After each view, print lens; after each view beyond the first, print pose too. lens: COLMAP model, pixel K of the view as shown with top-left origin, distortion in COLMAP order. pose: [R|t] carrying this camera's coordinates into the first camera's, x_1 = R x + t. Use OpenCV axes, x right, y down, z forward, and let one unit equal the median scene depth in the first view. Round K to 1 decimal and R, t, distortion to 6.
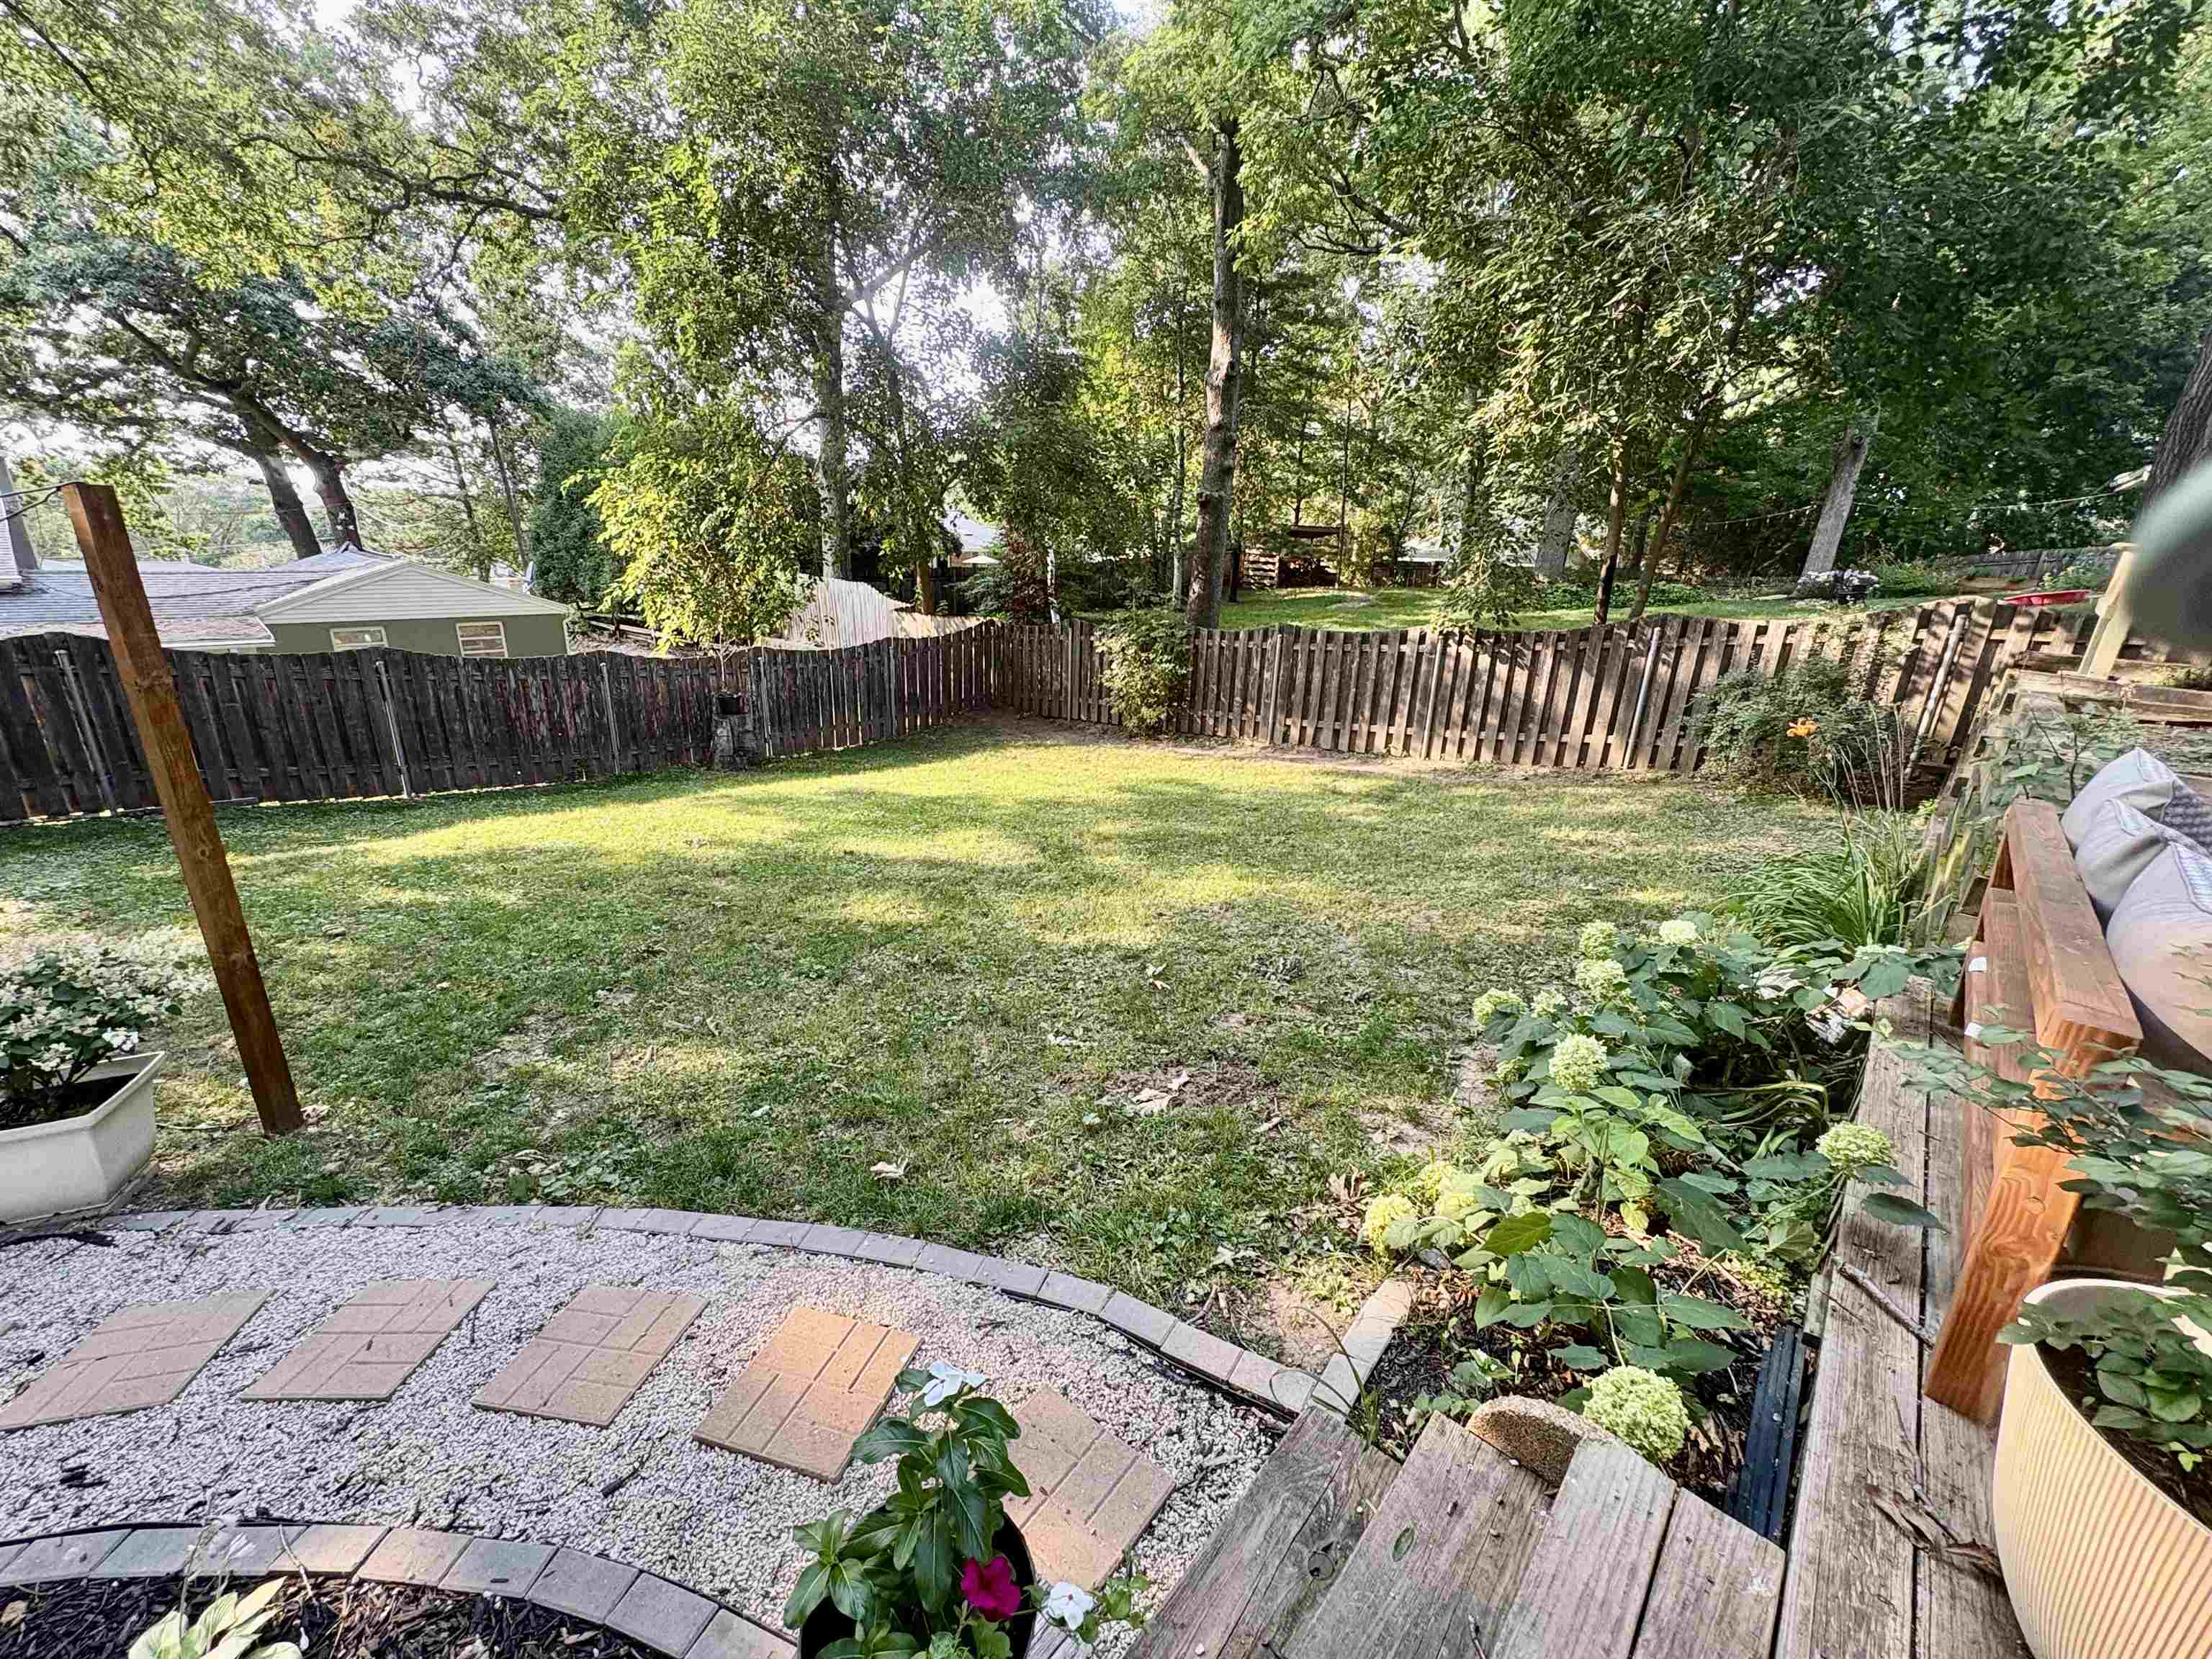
lens RADIAL K [[882.7, 0, 1106.2], [0, 882.7, 827.9], [0, 0, 1]] dist [-0.000642, 0.000617]
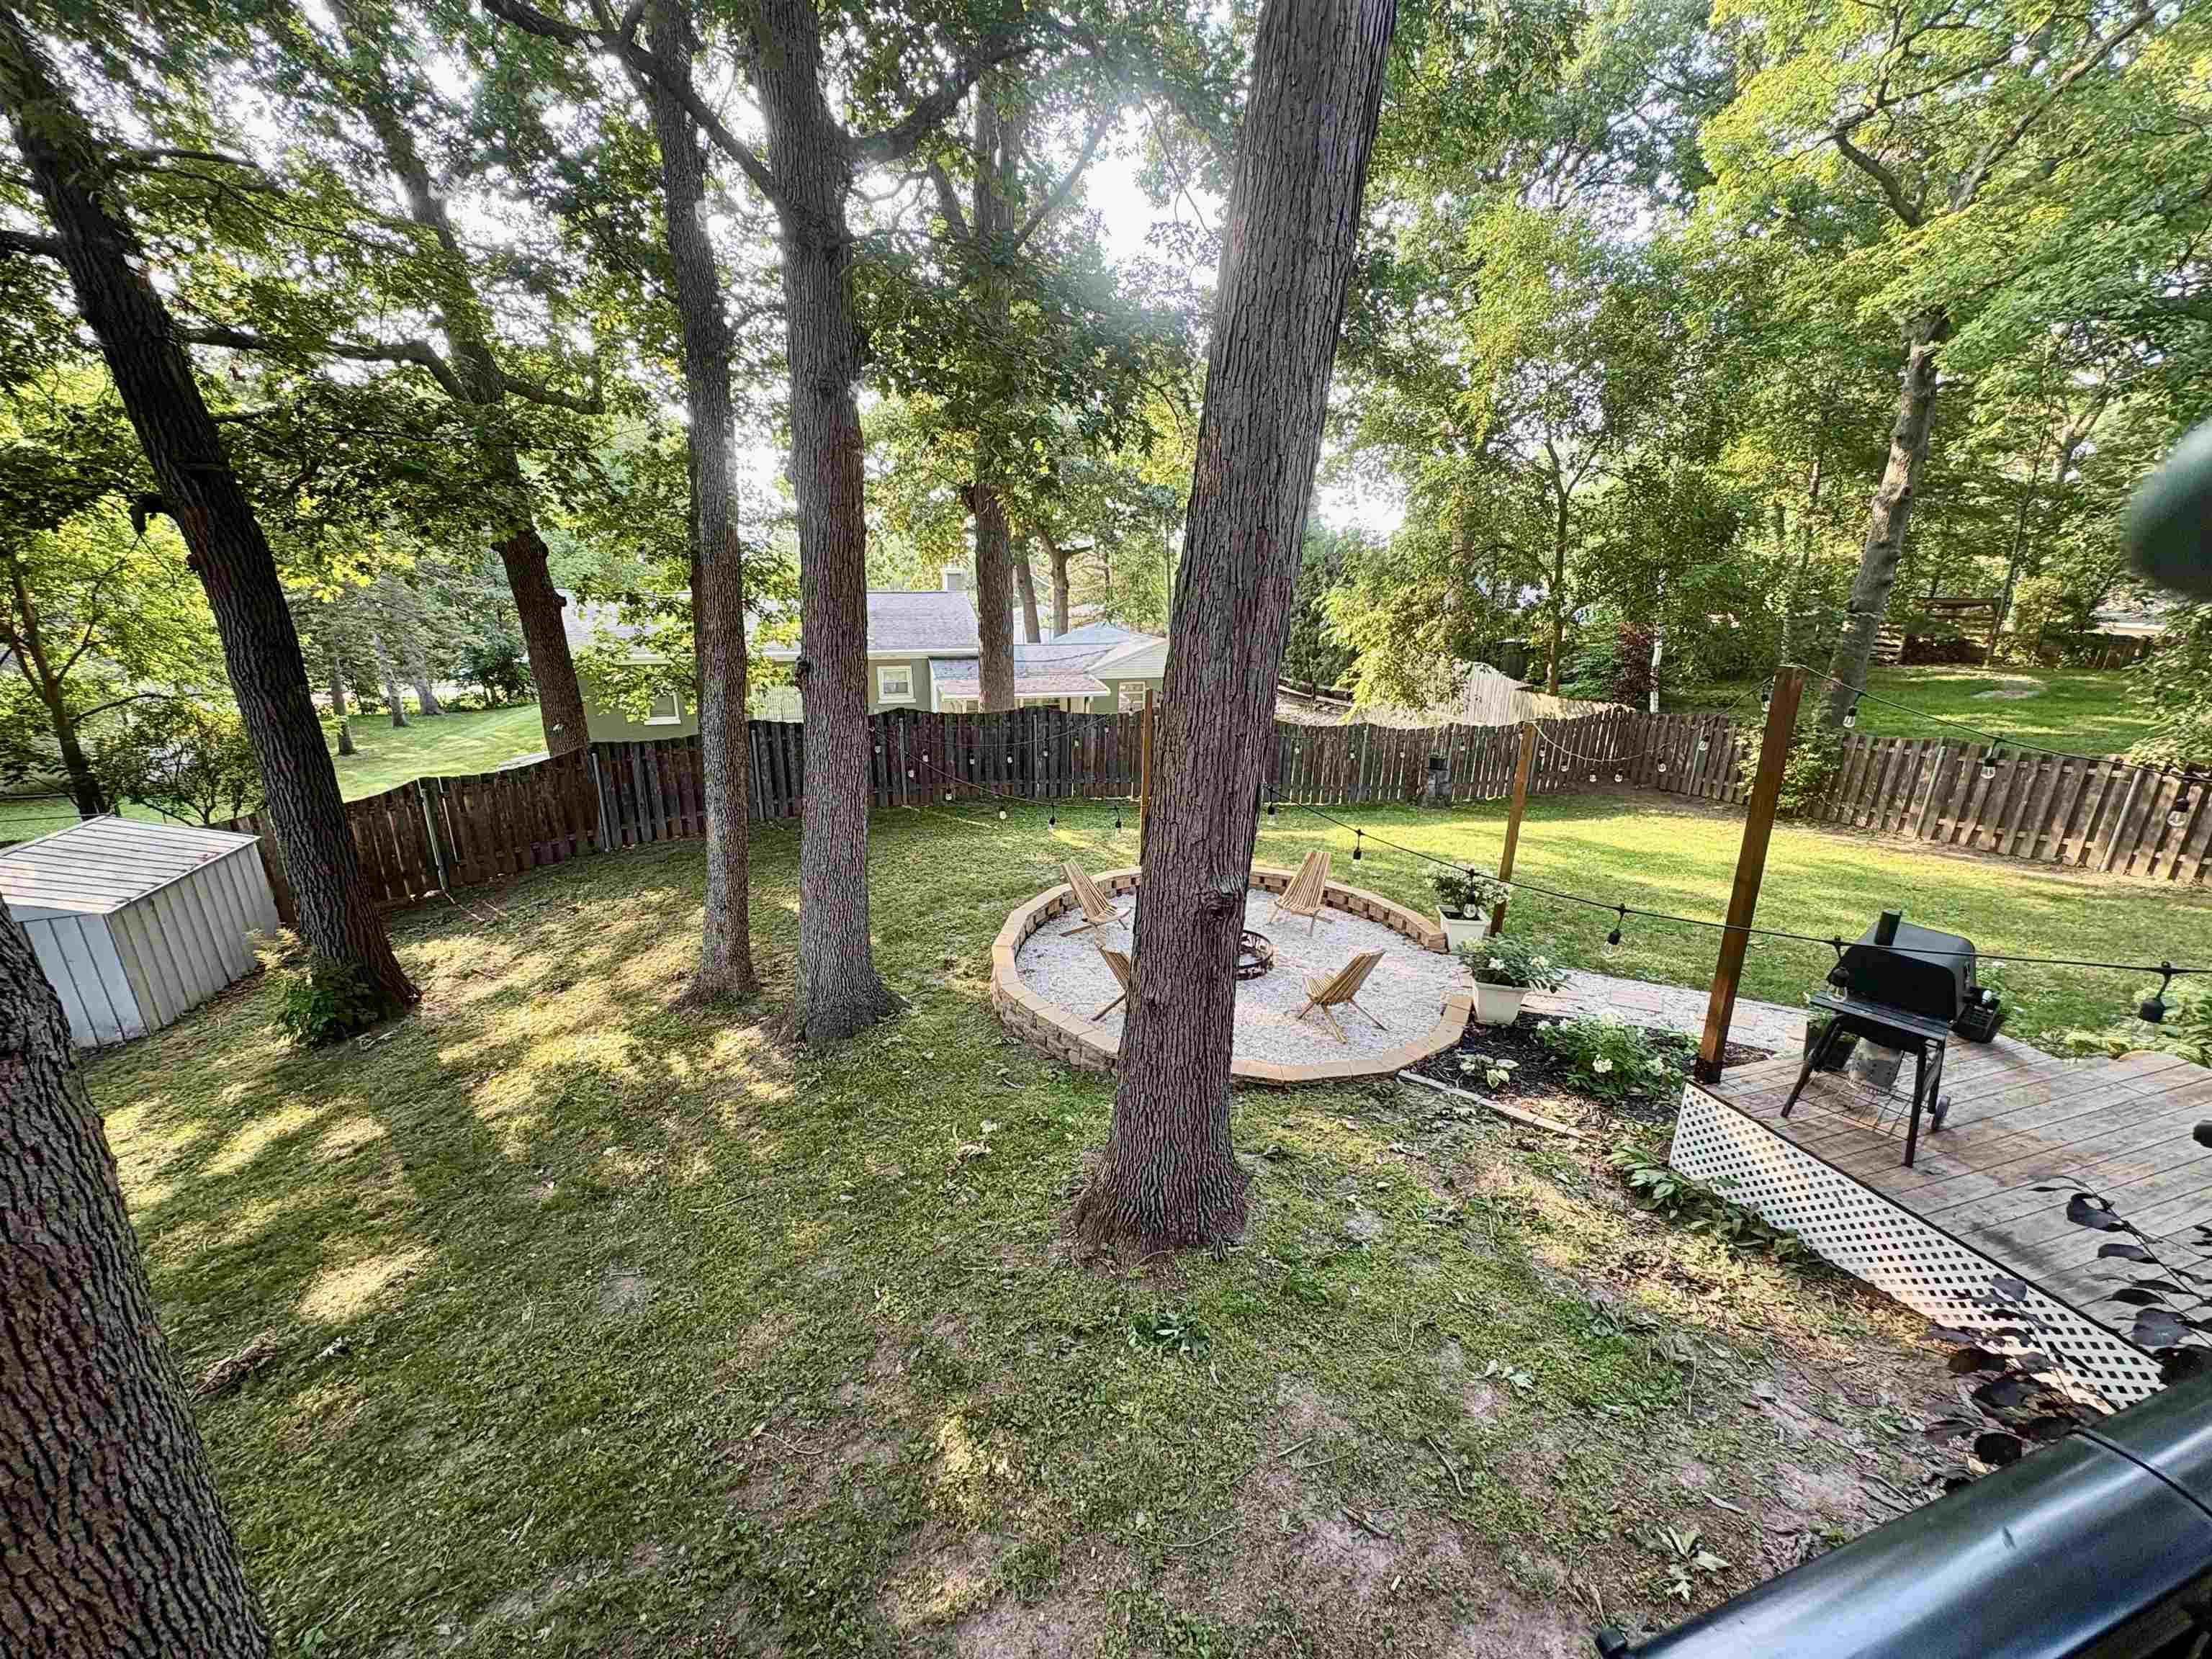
lens RADIAL K [[882.7, 0, 1106.2], [0, 882.7, 827.9], [0, 0, 1]] dist [-0.000642, 0.000617]
pose [[0.873293, 0.125373, -0.470788, -0.250500], [-0.141058, 0.989999, 0.001985, 0.047943], [0.466329, 0.064675, 0.882244, -0.647022]]
